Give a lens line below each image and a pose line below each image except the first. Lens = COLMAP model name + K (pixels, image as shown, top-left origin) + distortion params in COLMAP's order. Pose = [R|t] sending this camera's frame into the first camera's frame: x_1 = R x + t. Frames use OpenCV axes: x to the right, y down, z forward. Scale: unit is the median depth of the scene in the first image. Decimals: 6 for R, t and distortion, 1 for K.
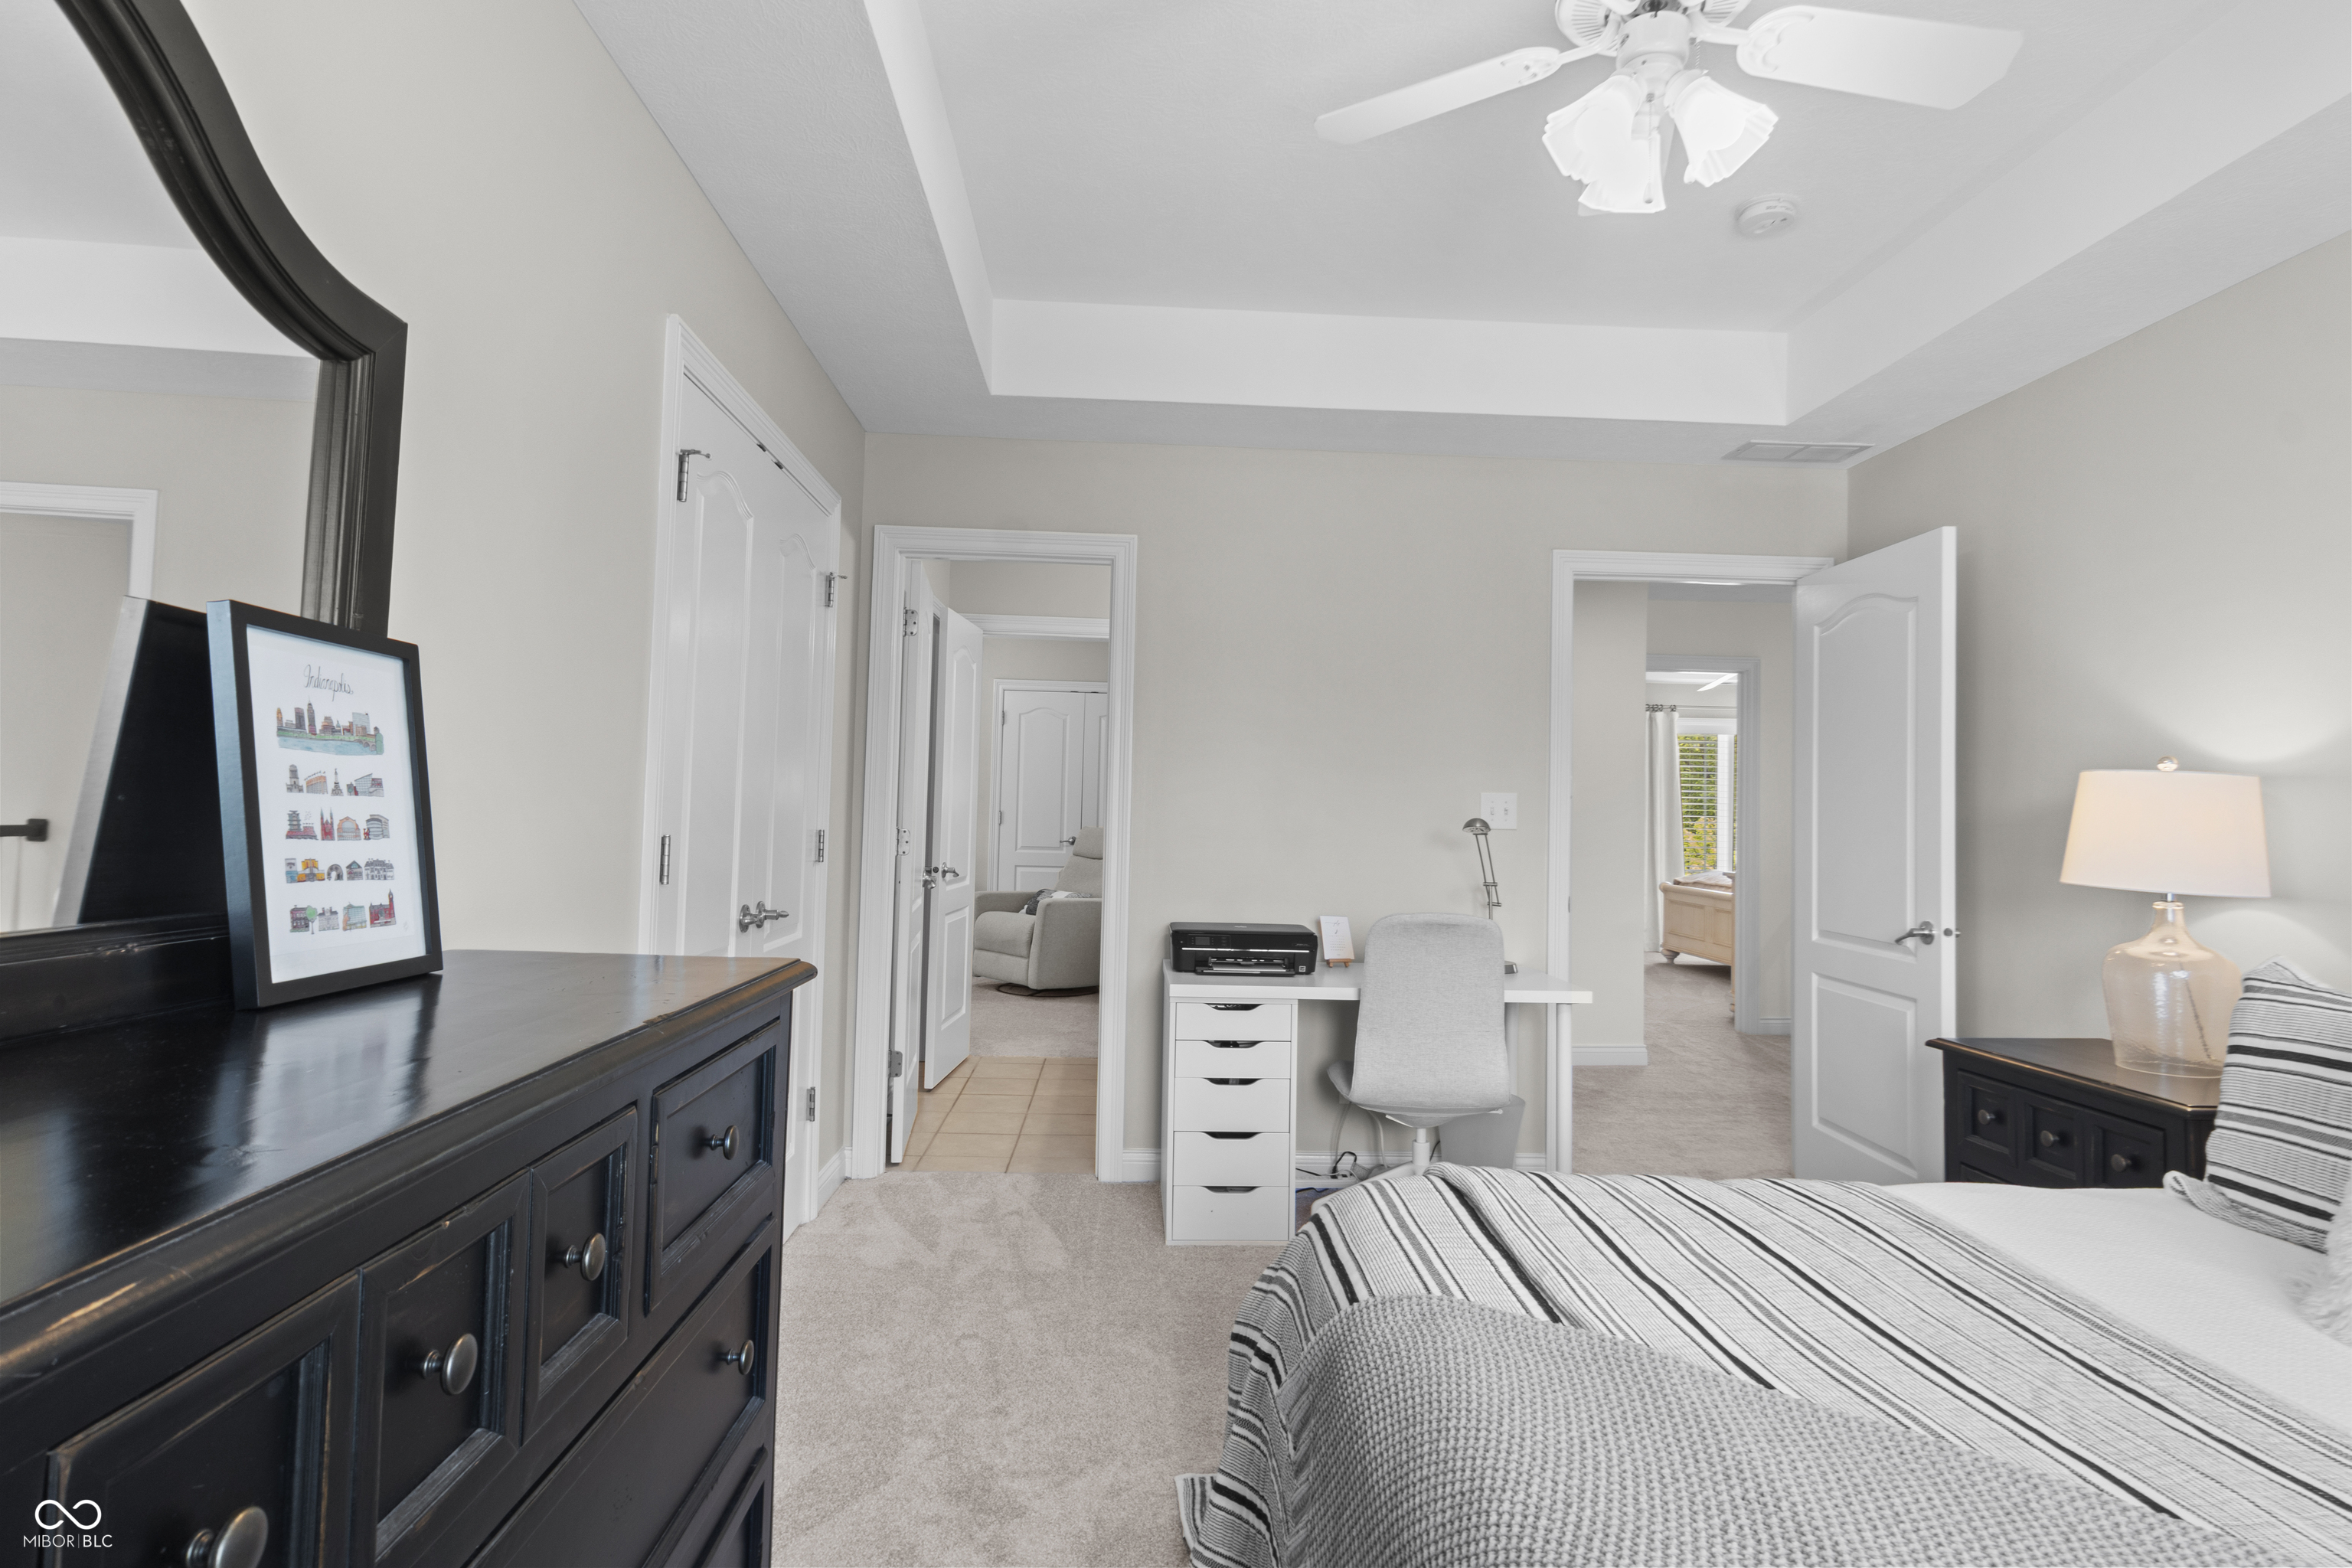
lens RADIAL K [[1220.5, 0, 1188.2], [0, 1220.5, 791.1], [0, 0, 1]] dist [-0.000864, -0.000057]
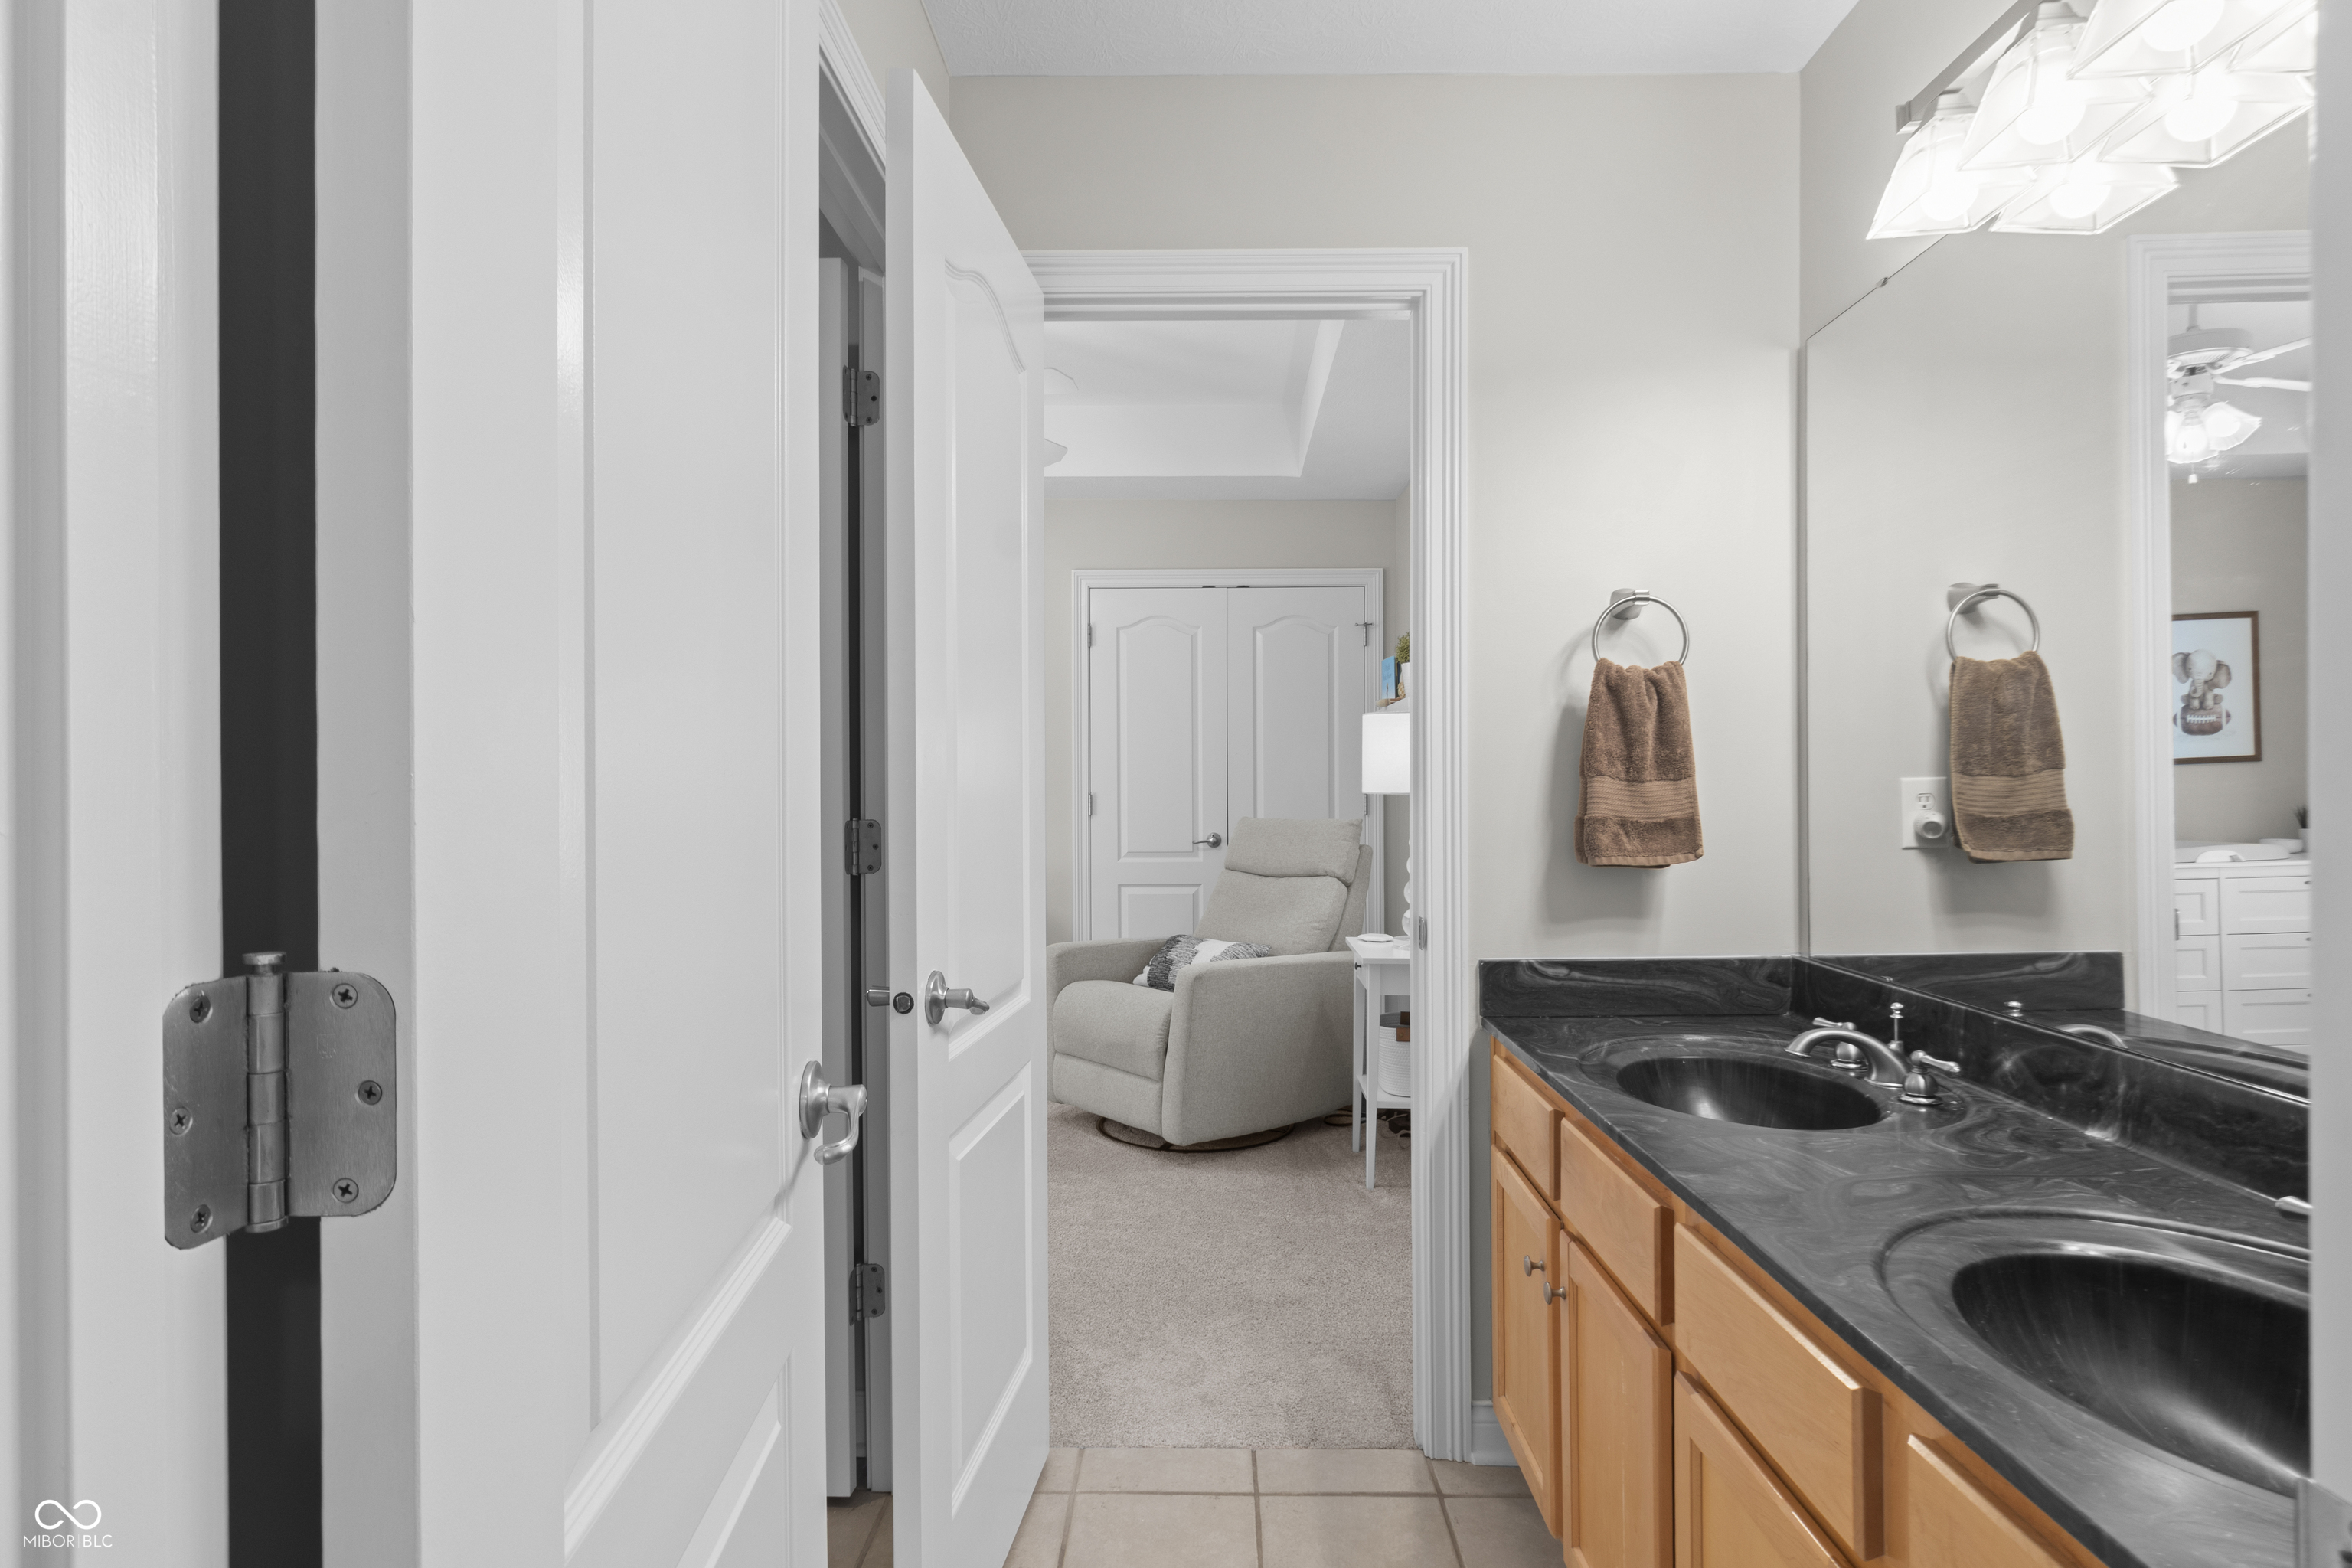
lens RADIAL K [[1220.5, 0, 1188.2], [0, 1220.5, 791.1], [0, 0, 1]] dist [-0.000864, -0.000057]
pose [[0.997587, -0.031167, -0.062032, -0.081065], [0.032163, 0.999368, 0.015134, 0.009114], [0.061521, -0.017093, 0.997959, 0.480348]]
